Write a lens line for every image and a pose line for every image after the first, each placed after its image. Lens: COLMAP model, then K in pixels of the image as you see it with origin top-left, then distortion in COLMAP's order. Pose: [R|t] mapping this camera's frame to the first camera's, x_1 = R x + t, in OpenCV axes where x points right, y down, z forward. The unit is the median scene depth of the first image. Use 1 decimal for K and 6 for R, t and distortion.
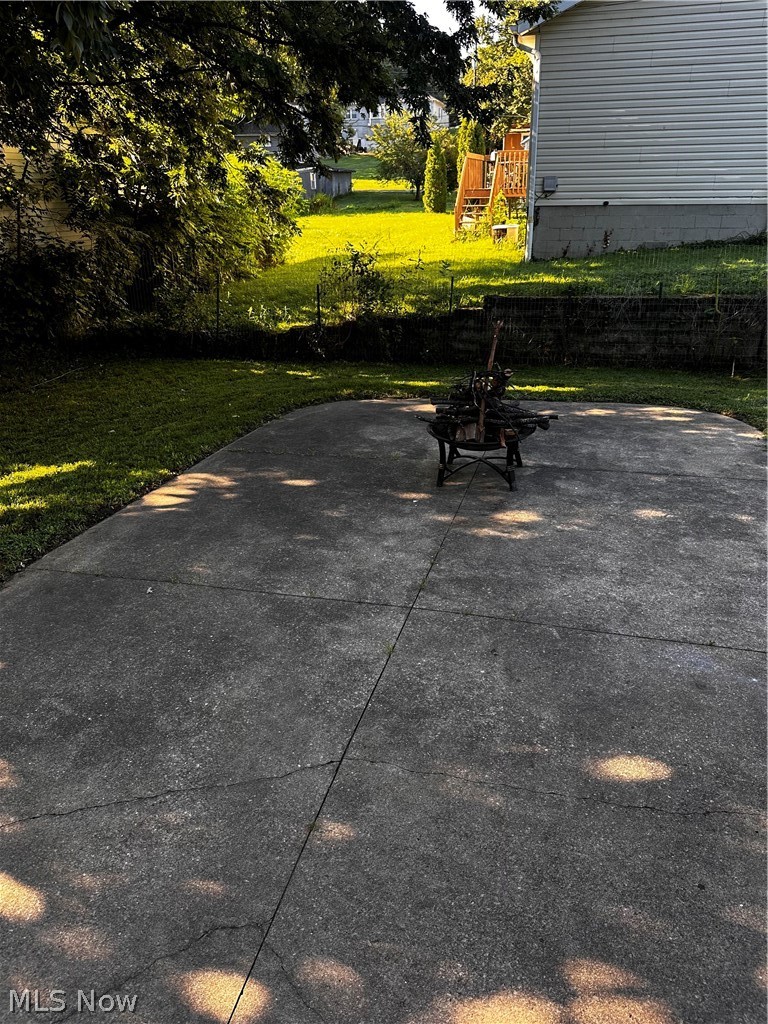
lens RADIAL K [[718.5, 0, 382.5], [0, 718.5, 516.2], [0, 0, 1]] dist [0.066263, -0.064349]
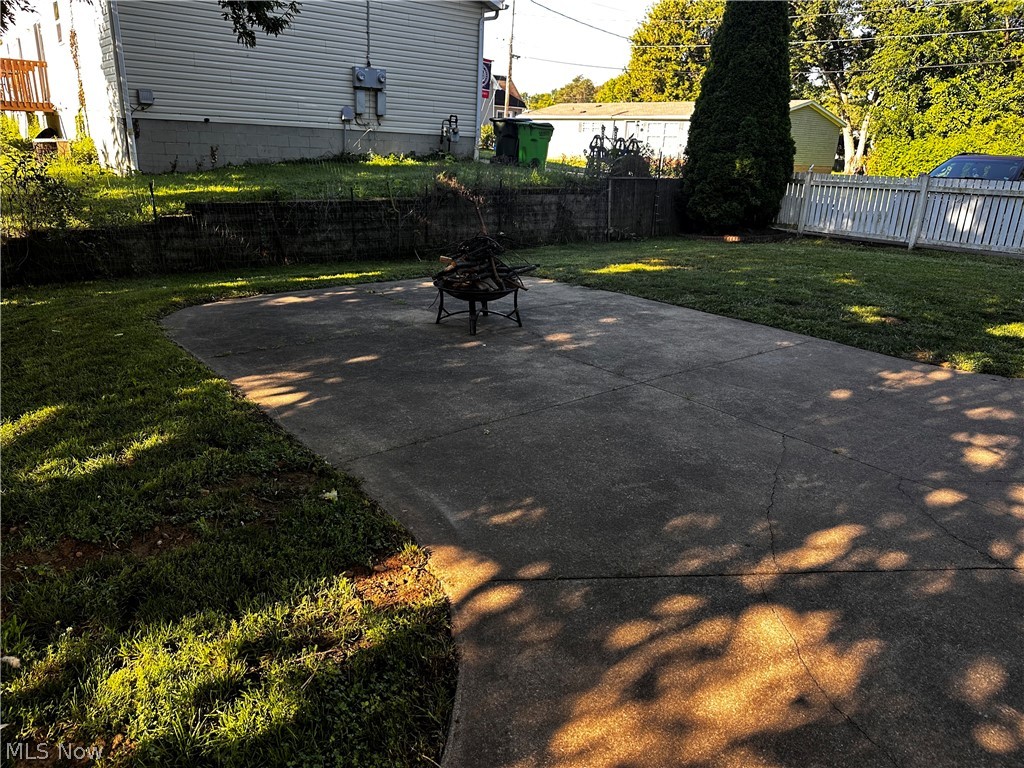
lens RADIAL K [[718.5, 0, 518.6], [0, 718.5, 386.9], [0, 0, 1]] dist [0.066263, -0.064349]
pose [[0.595841, -0.217813, 0.773002, -0.414942], [0.278624, 0.958801, 0.055398, -0.002119], [-0.753221, 0.182368, 0.631981, 0.111111]]
